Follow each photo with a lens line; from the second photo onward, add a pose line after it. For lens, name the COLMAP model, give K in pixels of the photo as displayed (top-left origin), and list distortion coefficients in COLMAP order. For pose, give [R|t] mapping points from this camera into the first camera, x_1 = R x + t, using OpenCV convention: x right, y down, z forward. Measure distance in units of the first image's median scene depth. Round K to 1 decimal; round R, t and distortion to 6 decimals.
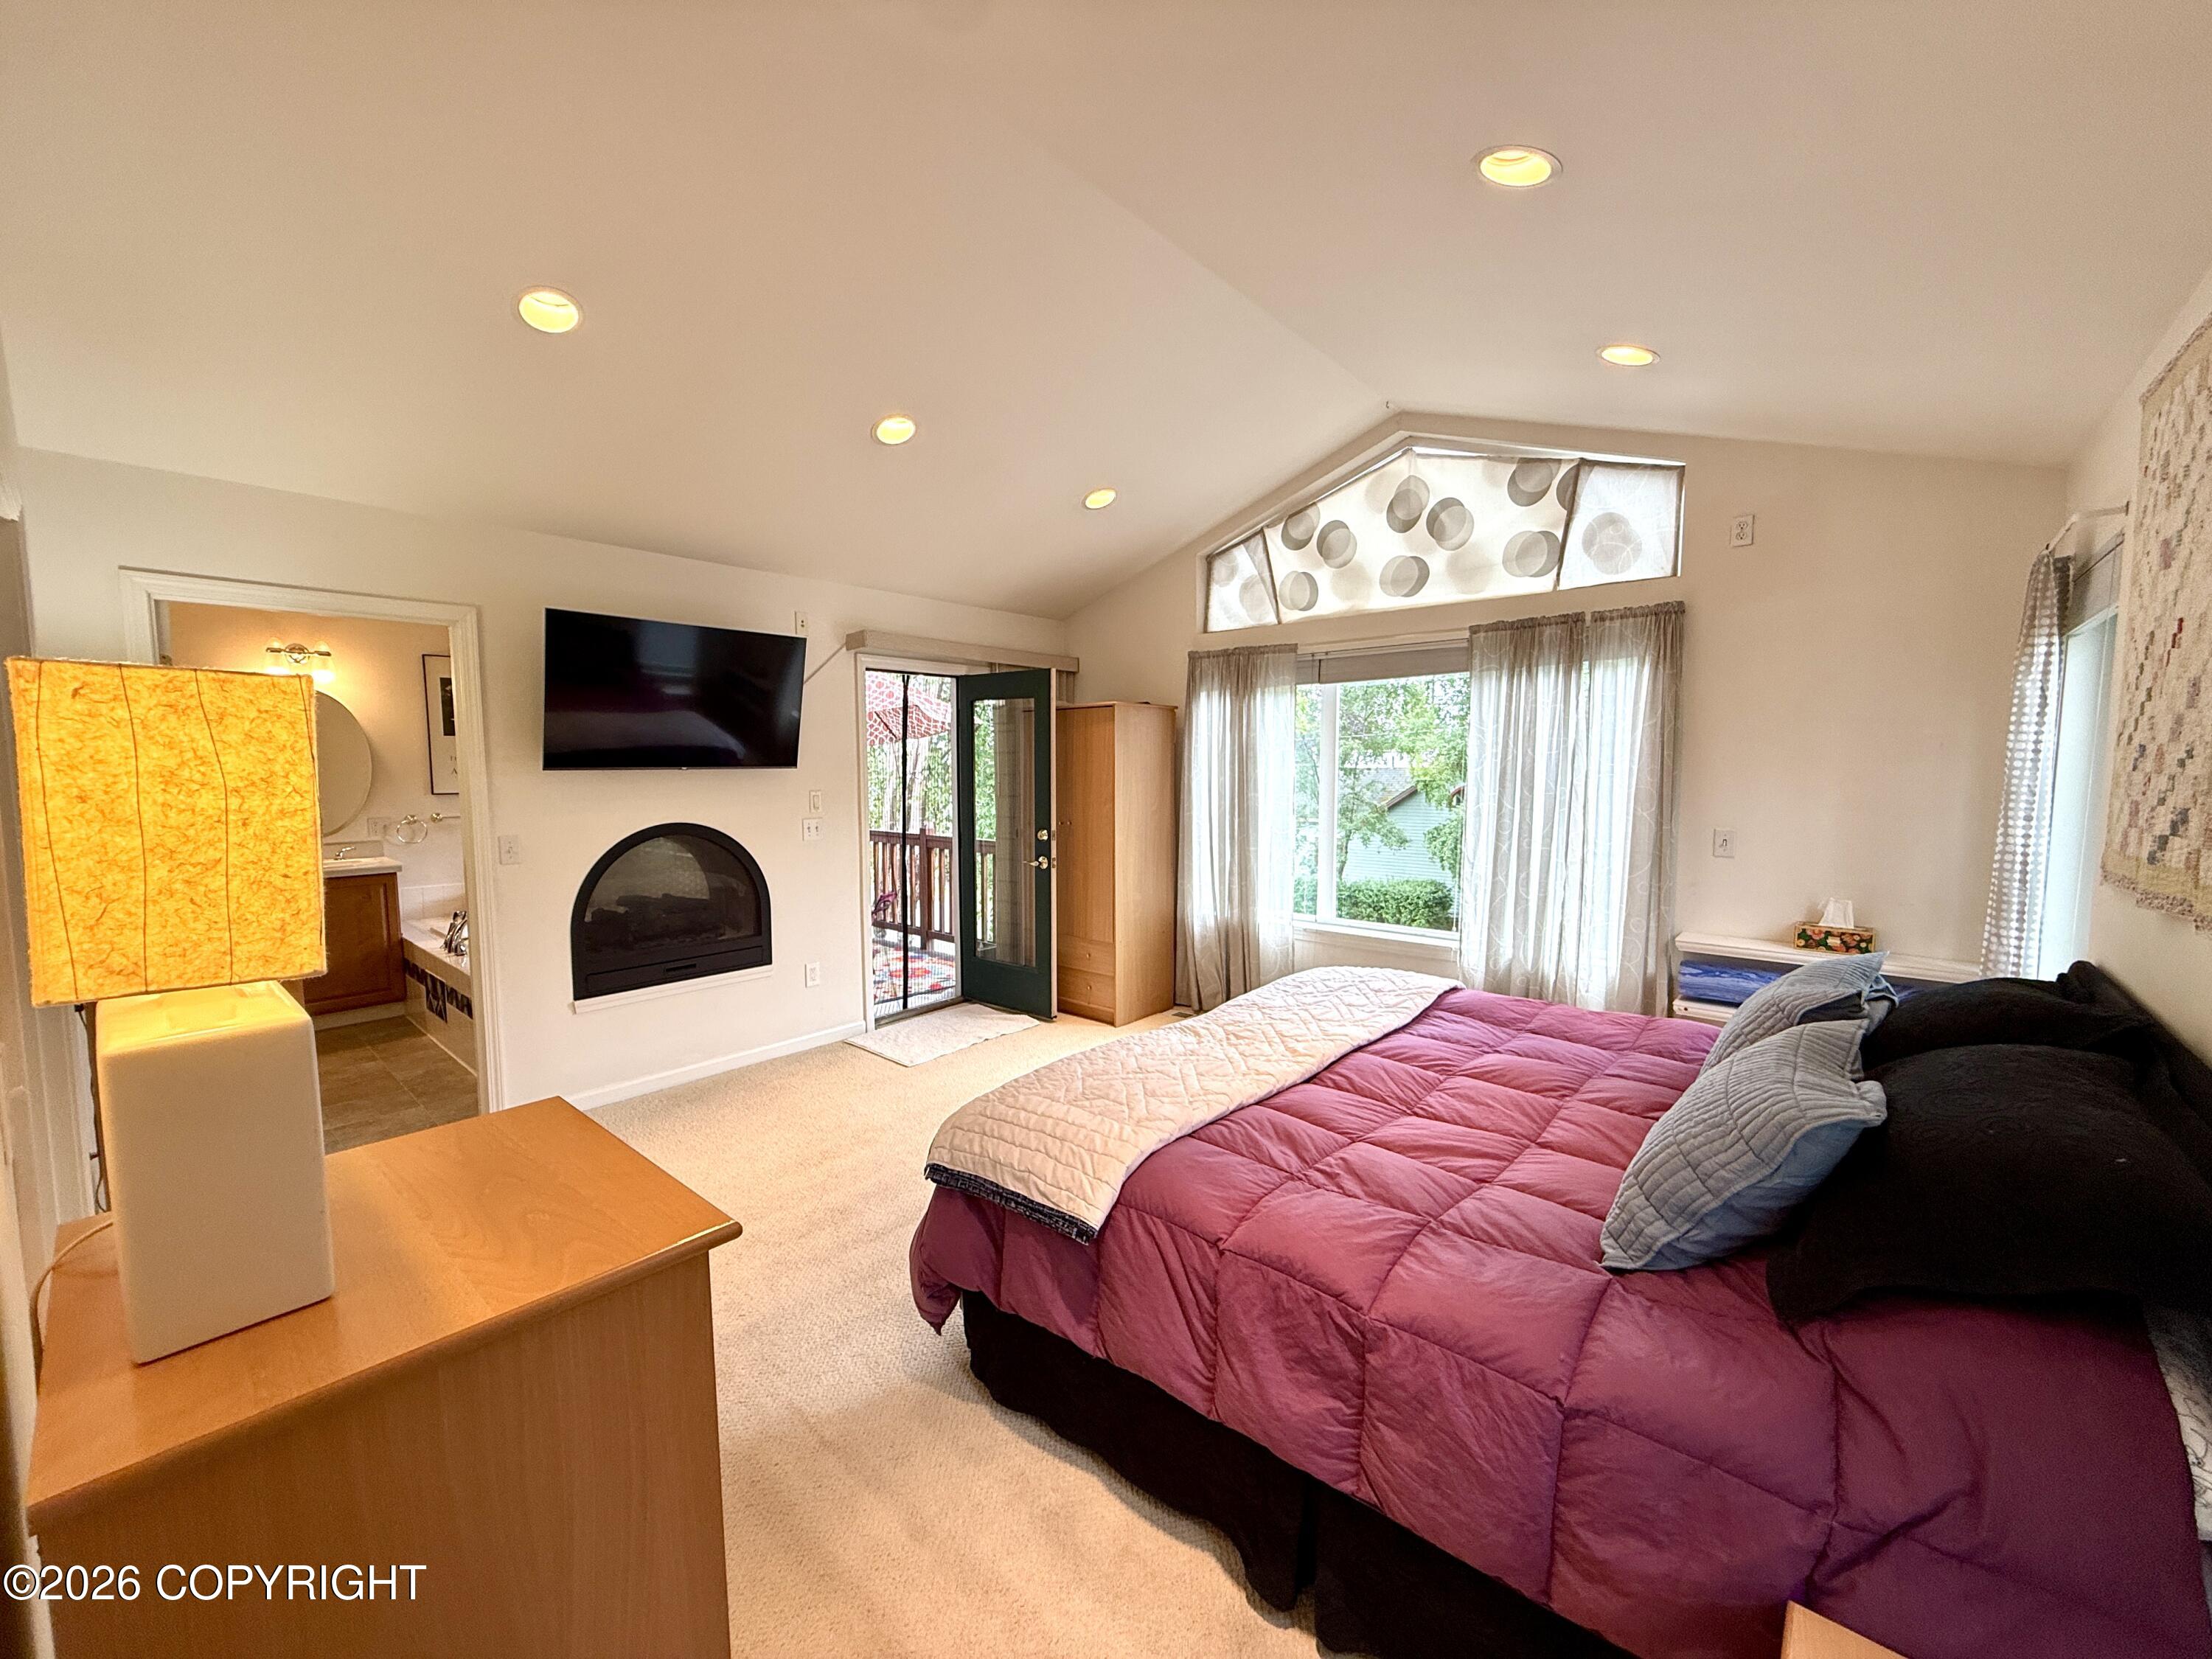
lens RADIAL K [[877.3, 0, 1096.9], [0, 877.3, 834.1], [0, 0, 1]] dist [-0.000393, -0.000150]
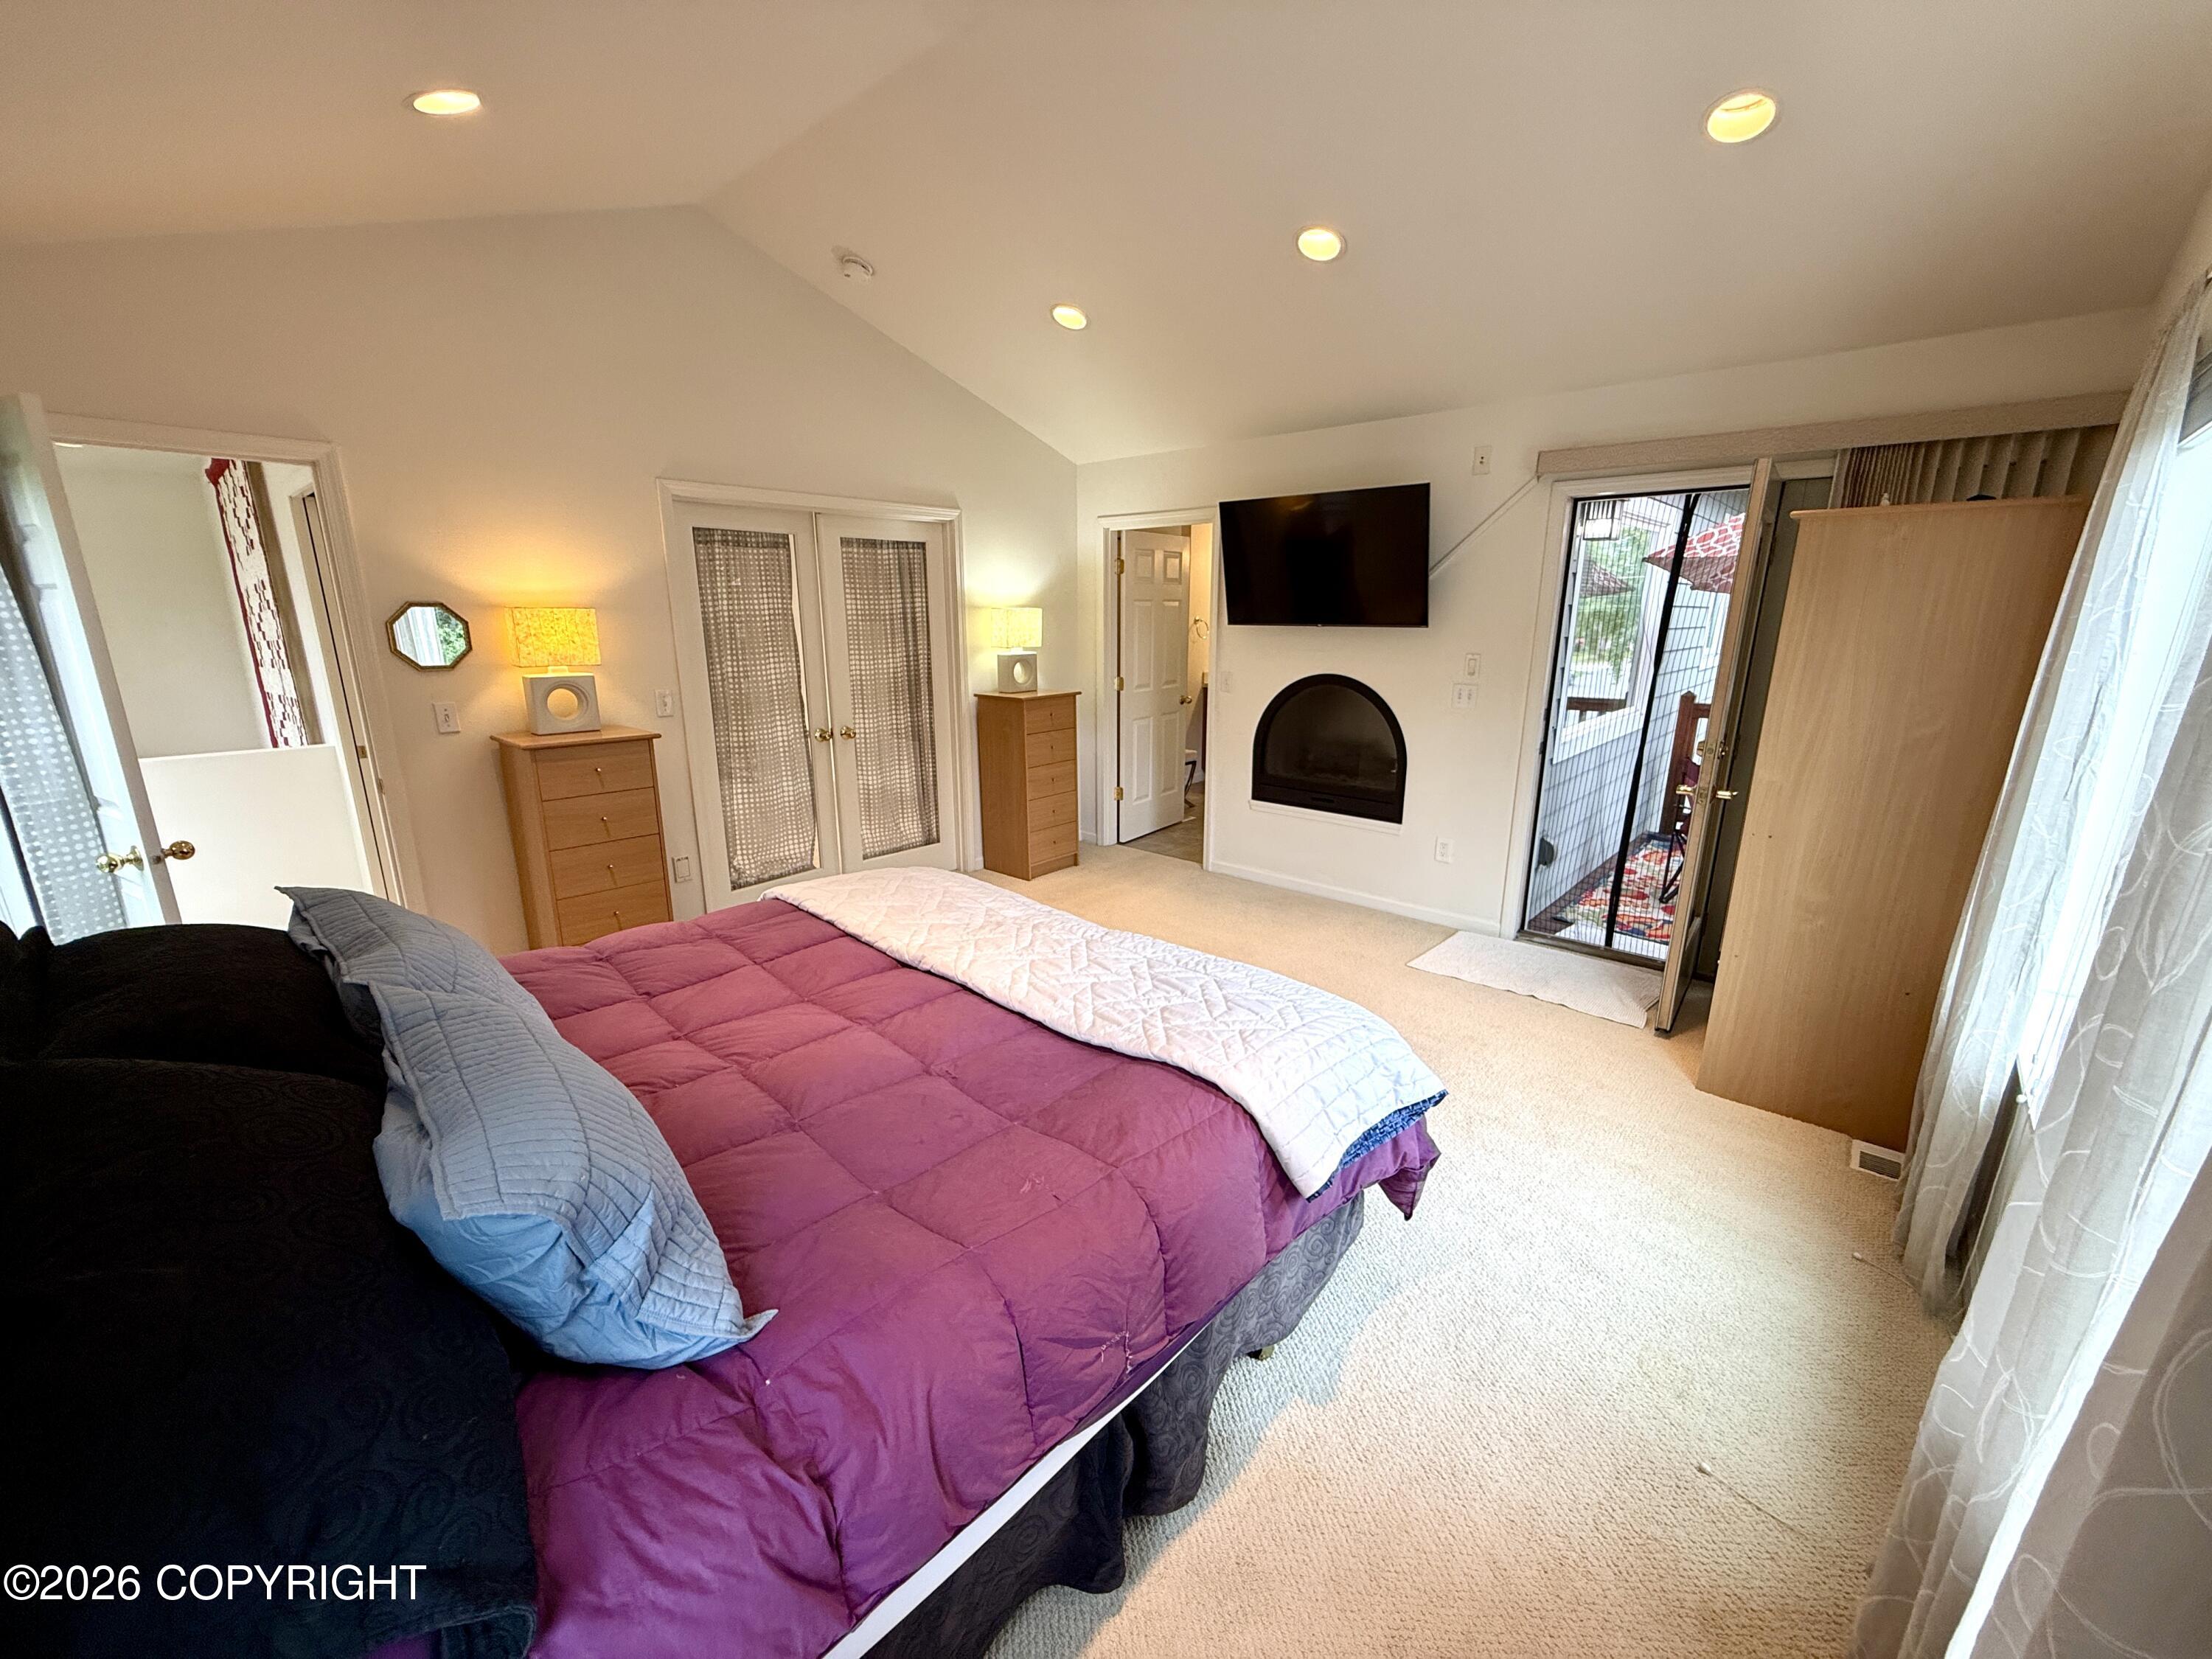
lens RADIAL K [[877.3, 0, 1096.9], [0, 877.3, 834.1], [0, 0, 1]] dist [-0.000393, -0.000150]
pose [[-0.013649, 0.253754, -0.967172, 0.636529], [-0.077766, 0.964063, 0.254036, -0.073155], [0.996878, 0.078681, 0.006575, 0.654390]]
